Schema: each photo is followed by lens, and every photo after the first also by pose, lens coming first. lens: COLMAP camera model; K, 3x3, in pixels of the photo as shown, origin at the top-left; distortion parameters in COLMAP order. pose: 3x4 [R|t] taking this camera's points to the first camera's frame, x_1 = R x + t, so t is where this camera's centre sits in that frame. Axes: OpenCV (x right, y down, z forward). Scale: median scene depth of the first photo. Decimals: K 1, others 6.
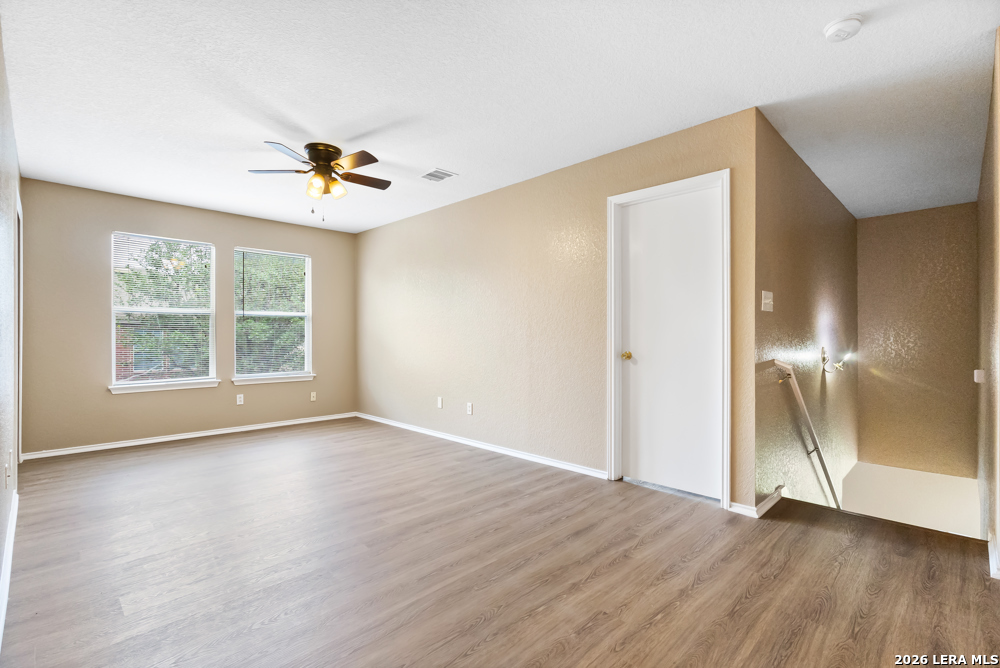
lens RADIAL K [[463.7, 0, 500.0], [0, 463.7, 334.0], [0, 0, 1]] dist [0.000021, 0.001602]
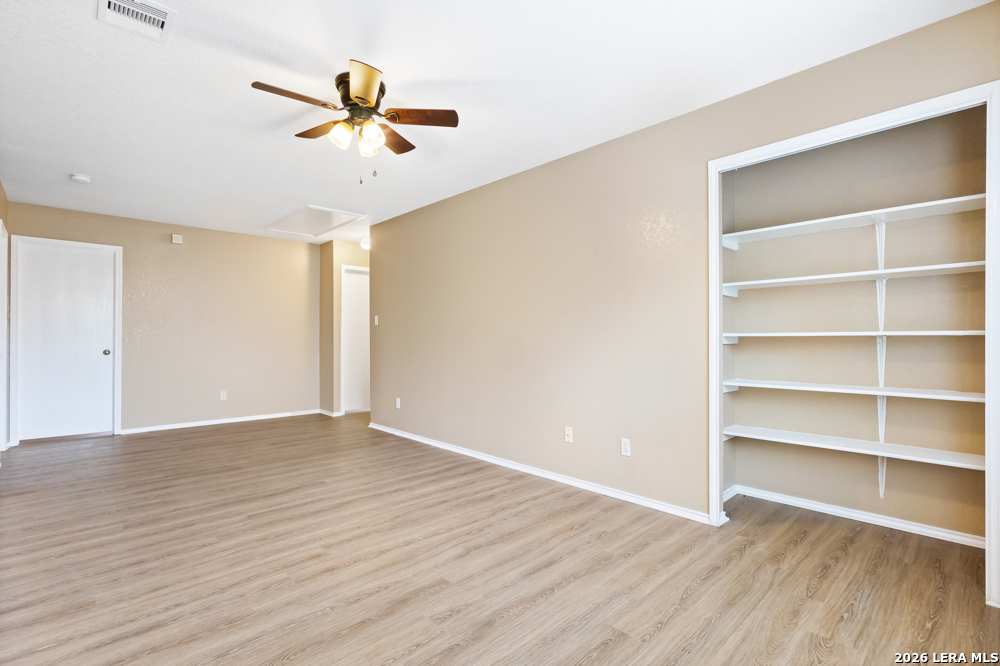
lens RADIAL K [[463.7, 0, 500.0], [0, 463.7, 333.0], [0, 0, 1]] dist [0.000021, 0.001602]
pose [[-0.999694, 0.000479, 0.024732, -0.676317], [0.000142, 0.999907, -0.013607, 0.002340], [-0.024736, -0.013599, -0.999602, 1.896954]]
